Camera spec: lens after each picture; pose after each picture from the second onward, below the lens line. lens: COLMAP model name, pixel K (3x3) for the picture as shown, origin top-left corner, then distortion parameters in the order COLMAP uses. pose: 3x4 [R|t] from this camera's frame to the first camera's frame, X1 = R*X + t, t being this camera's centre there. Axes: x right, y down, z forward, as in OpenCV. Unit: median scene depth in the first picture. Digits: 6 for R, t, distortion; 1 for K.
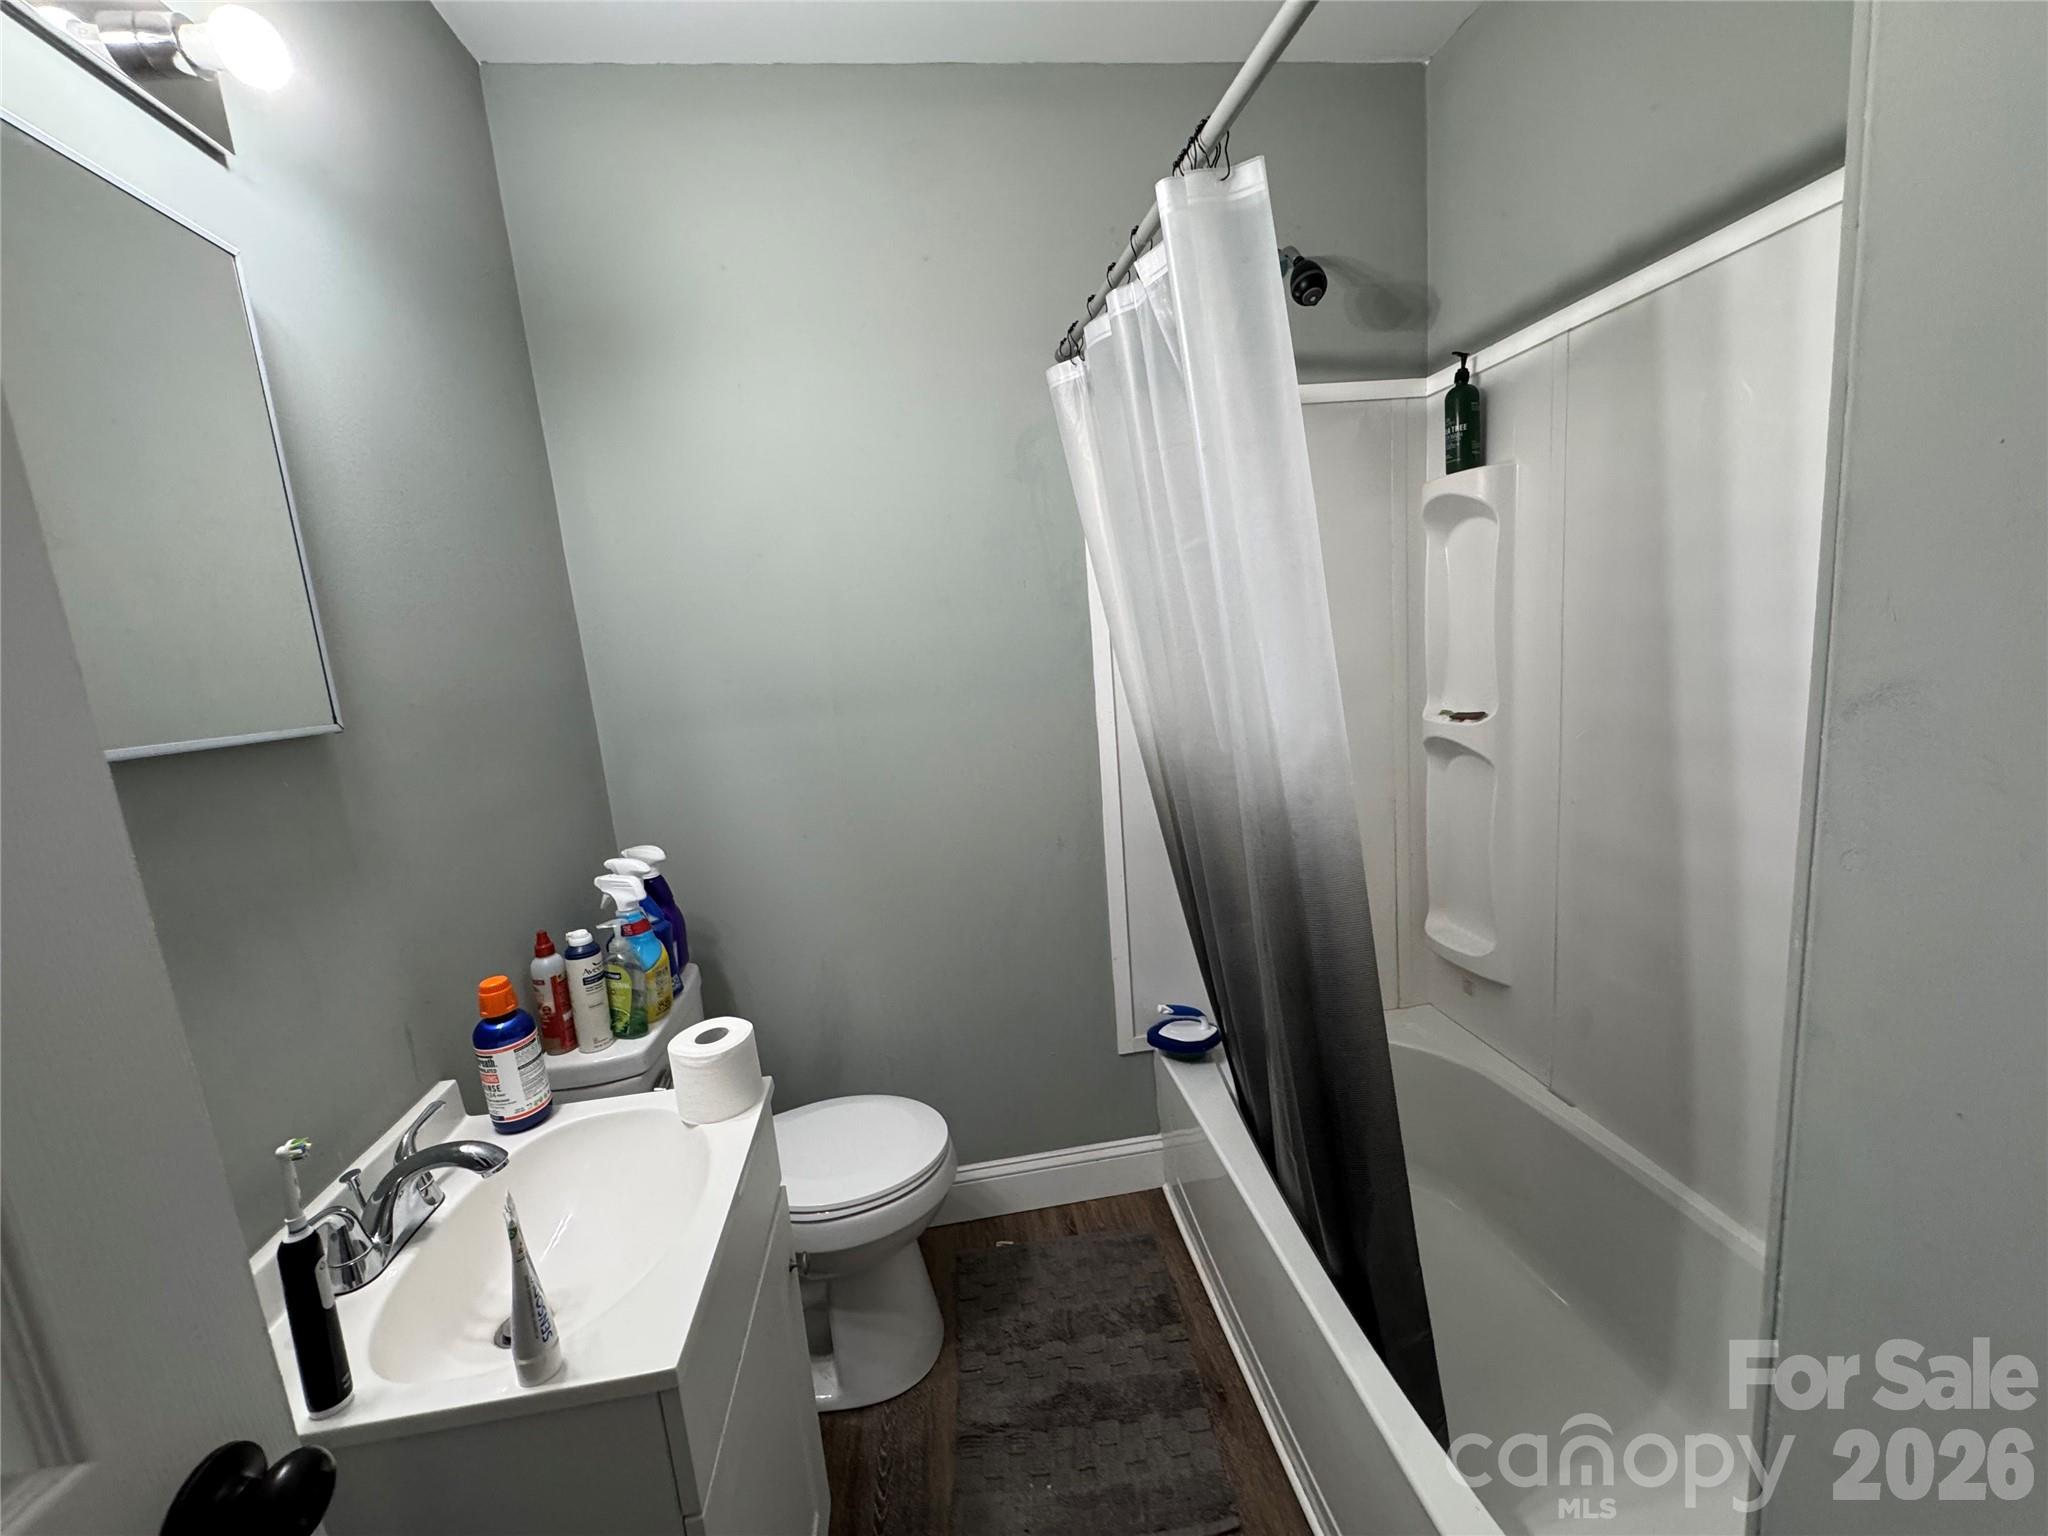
lens RADIAL K [[816.4, 0, 1024.0], [0, 816.4, 768.0], [0, 0, 1]] dist [-0.003128, 0.000171]
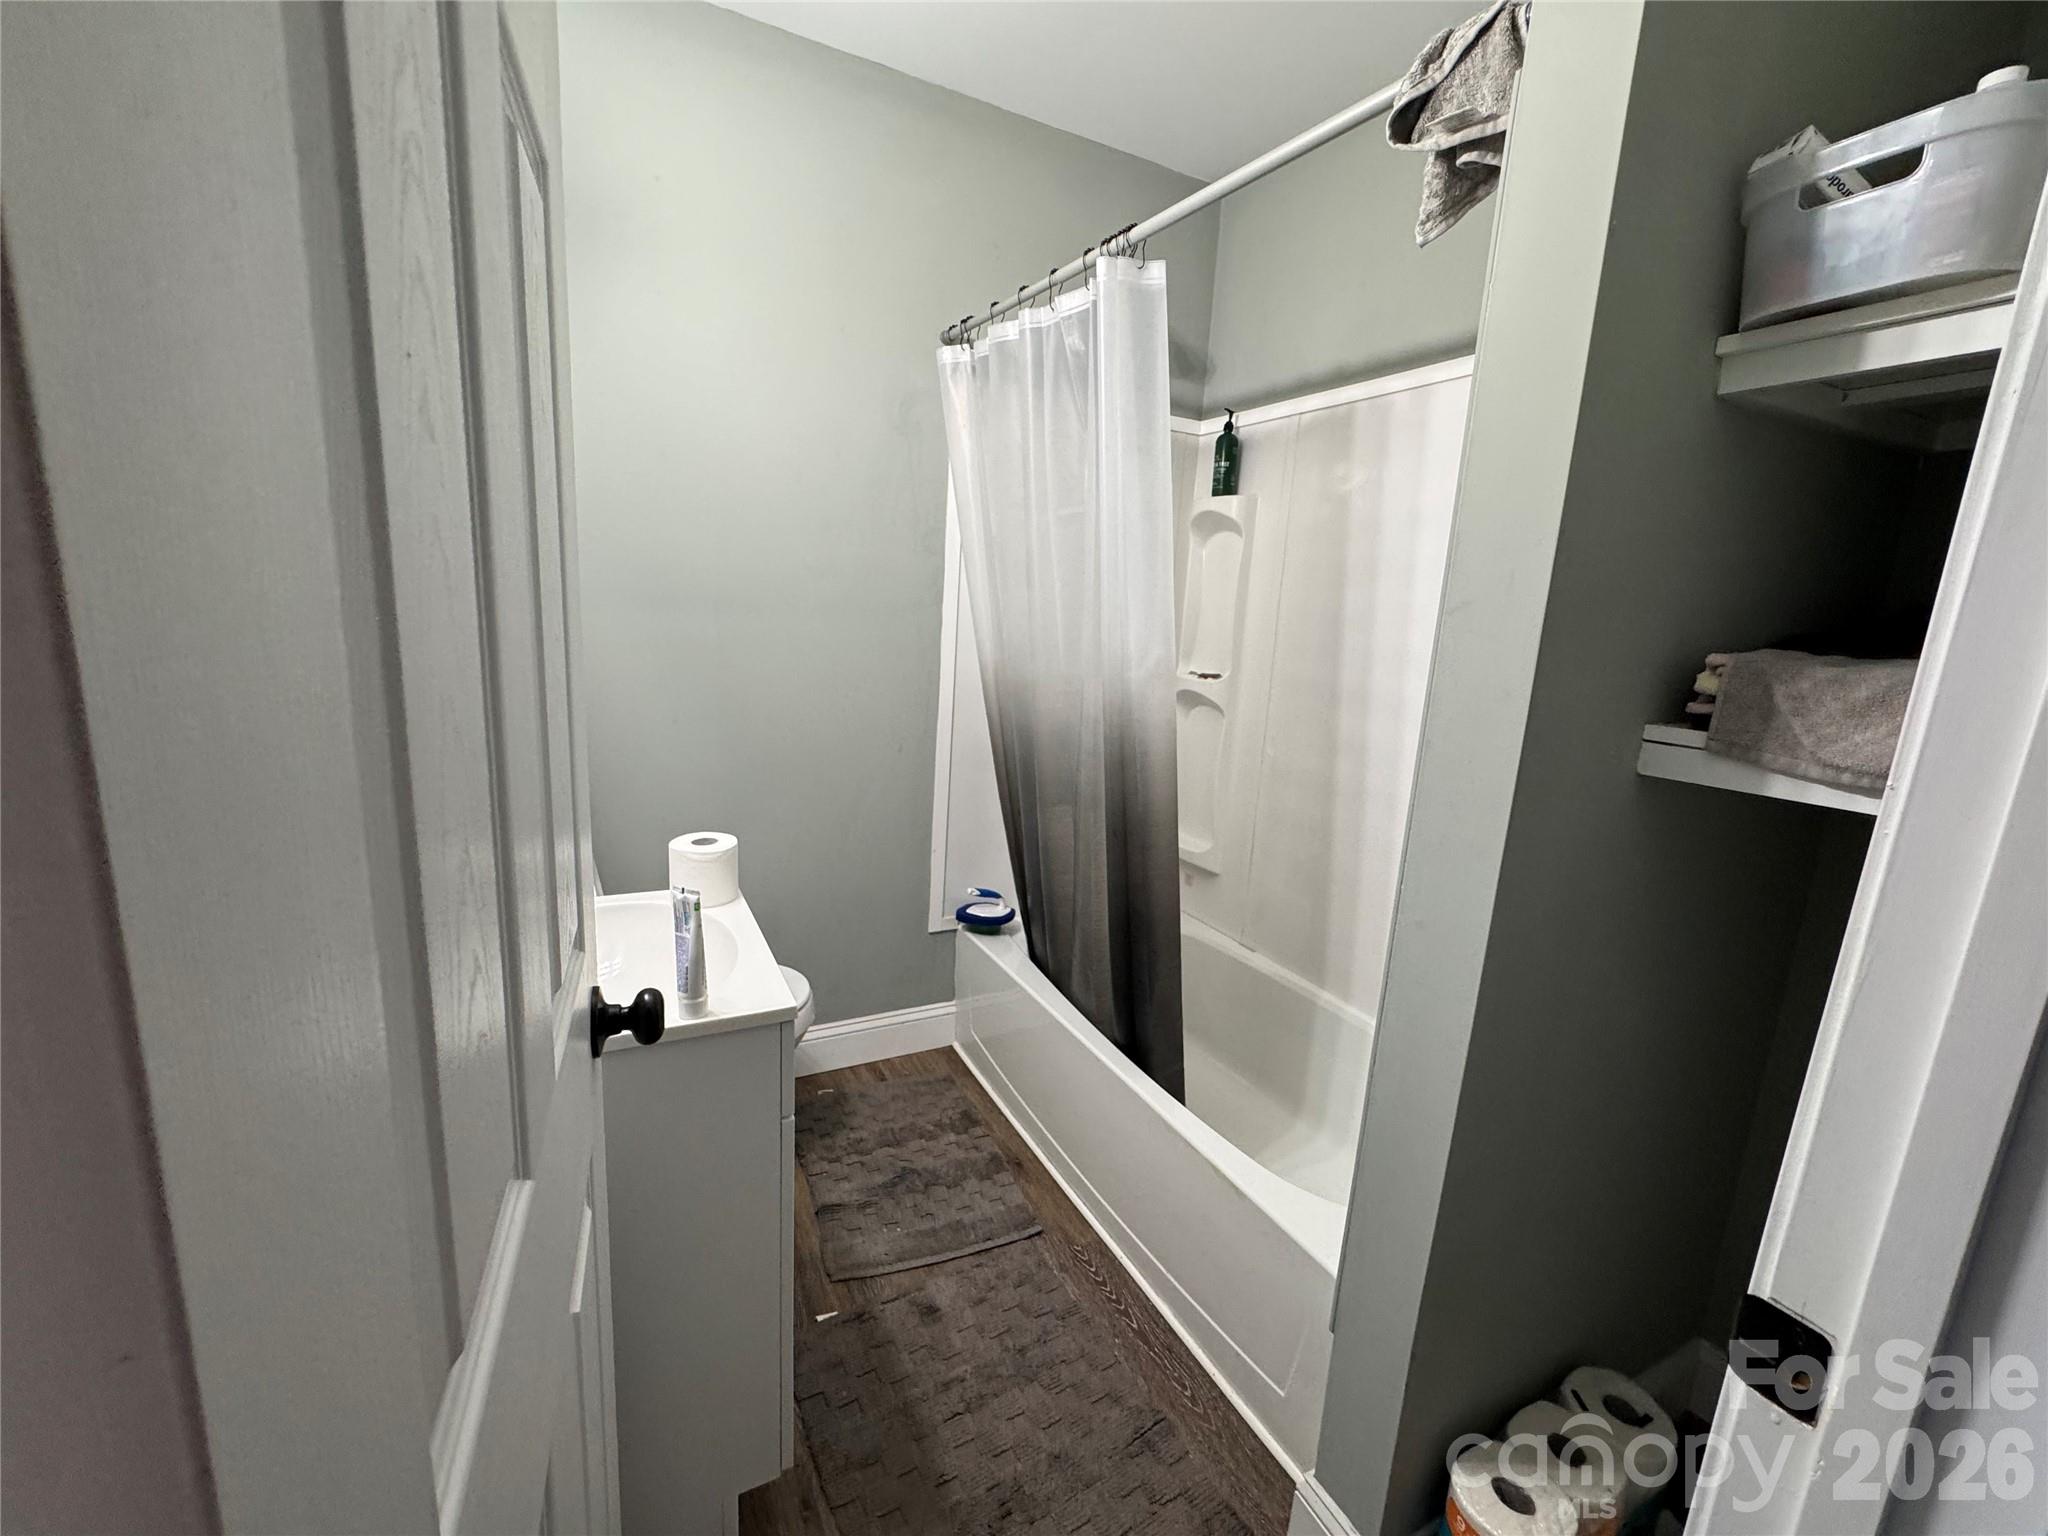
lens RADIAL K [[835.2, 0, 1023.9], [0, 835.2, 761.4], [0, 0, 1]] dist [-0.000271, 0.000075]
pose [[0.932459, 0.073036, 0.353816, -0.239099], [-0.079296, 0.996846, 0.003206, 0.103286], [-0.352466, -0.031046, 0.935310, -0.210421]]
